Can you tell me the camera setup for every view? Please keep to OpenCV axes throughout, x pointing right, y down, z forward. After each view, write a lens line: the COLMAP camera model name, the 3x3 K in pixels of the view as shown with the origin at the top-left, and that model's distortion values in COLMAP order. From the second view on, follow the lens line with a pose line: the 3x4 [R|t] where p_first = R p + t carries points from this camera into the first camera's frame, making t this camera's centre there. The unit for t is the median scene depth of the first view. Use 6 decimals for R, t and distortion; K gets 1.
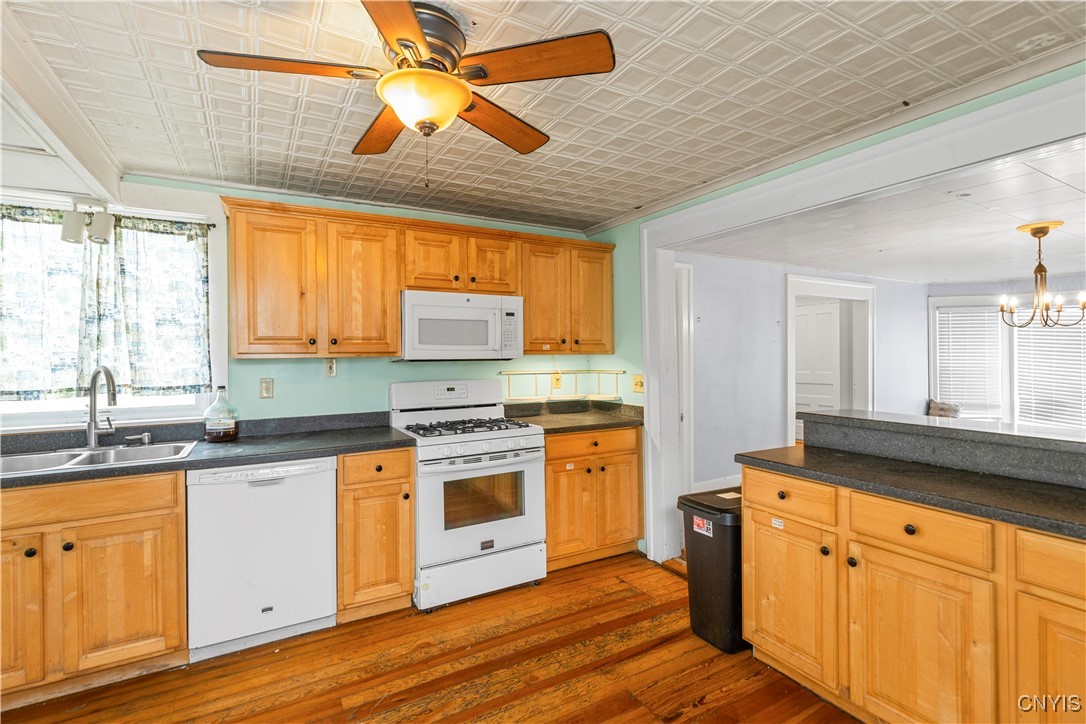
lens RADIAL K [[506.5, 0, 546.6], [0, 506.5, 357.2], [0, 0, 1]] dist [0.005760, 0.000646]
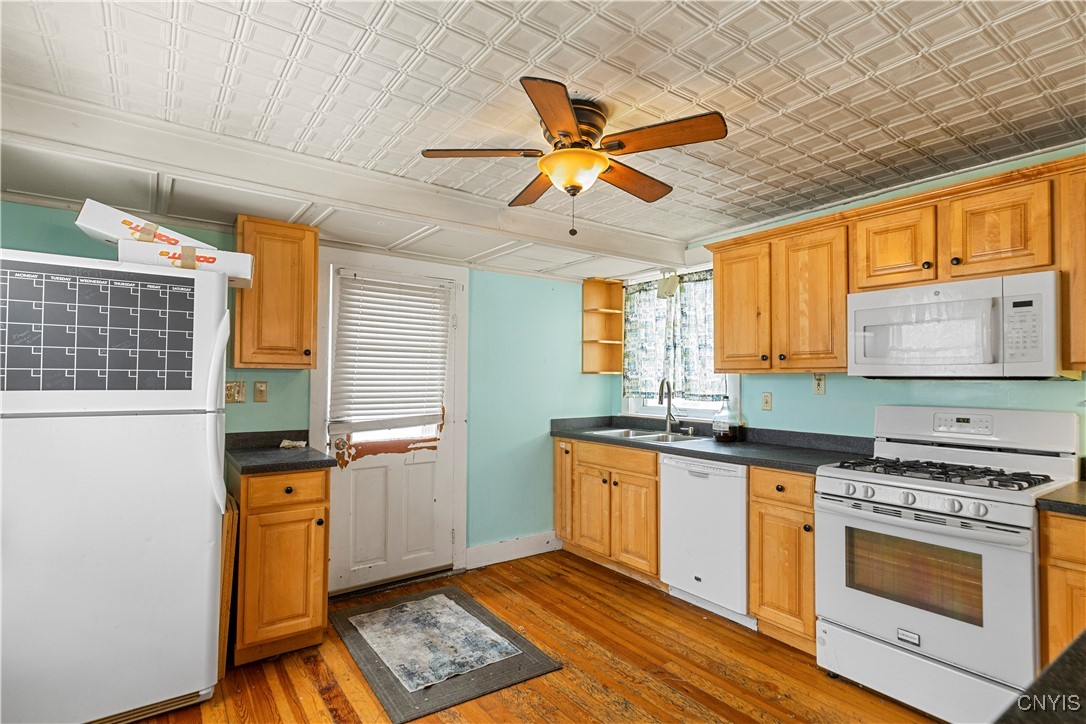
lens RADIAL K [[544.0, 0, 549.8], [0, 544.0, 369.7], [0, 0, 1]] dist [0.001548, 0.000682]
pose [[0.107772, -0.006242, -0.994156, 0.632393], [-0.012244, 0.999896, -0.007605, 0.007788], [0.994100, 0.012992, 0.107685, 0.443167]]
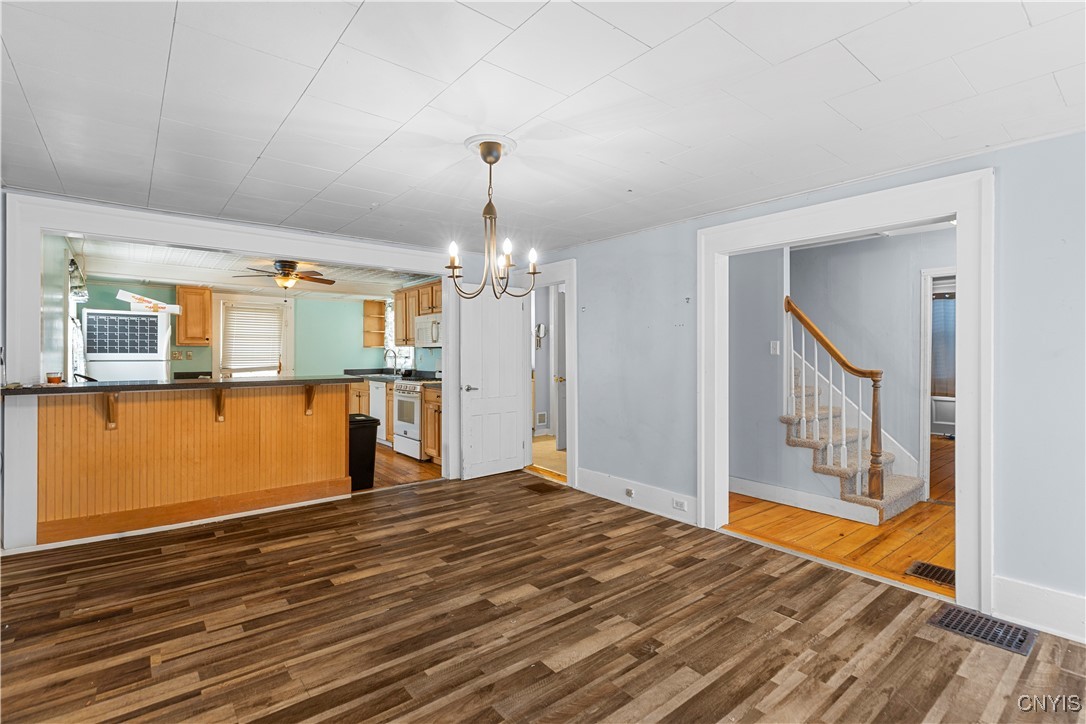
lens RADIAL K [[506.5, 0, 549.4], [0, 506.5, 353.6], [0, 0, 1]] dist [0.005760, 0.000646]
pose [[0.167534, 0.009945, -0.985816, 2.273616], [-0.006190, 0.999940, 0.009036, 0.009644], [0.985847, 0.004588, 0.167586, 1.331430]]
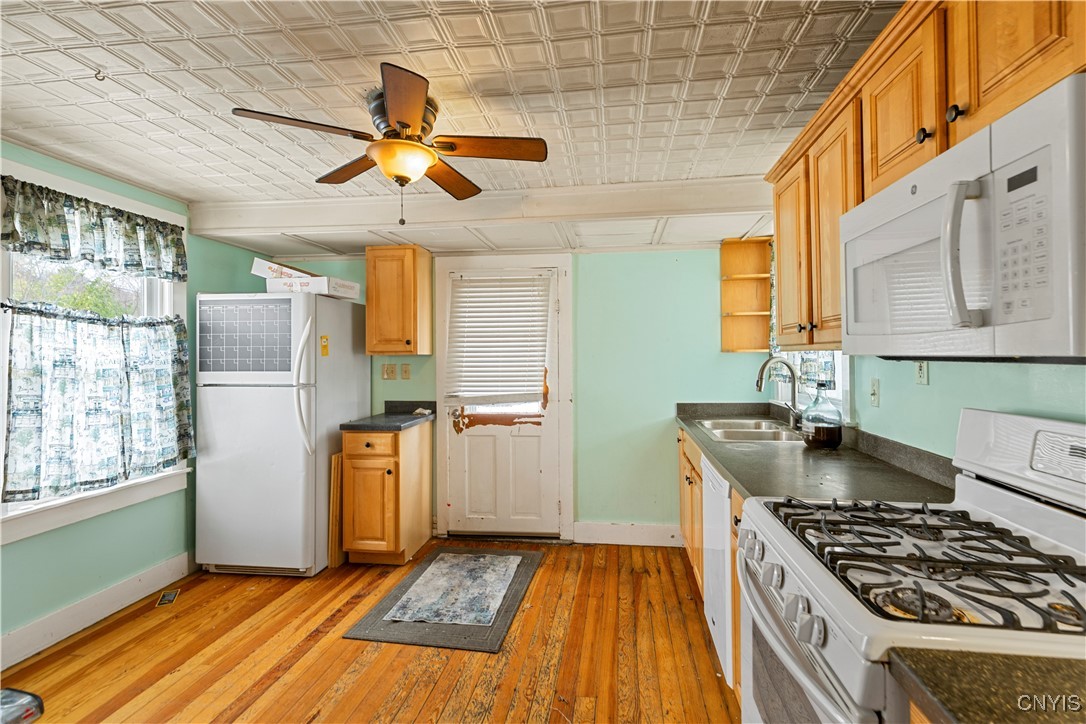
lens RADIAL K [[506.5, 0, 550.3], [0, 506.5, 354.3], [0, 0, 1]] dist [0.005760, 0.000646]
pose [[-0.607037, 0.012618, -0.794573, 0.327213], [0.010155, 0.999915, 0.008120, -0.004079], [0.794609, -0.003139, -0.607114, 1.179039]]
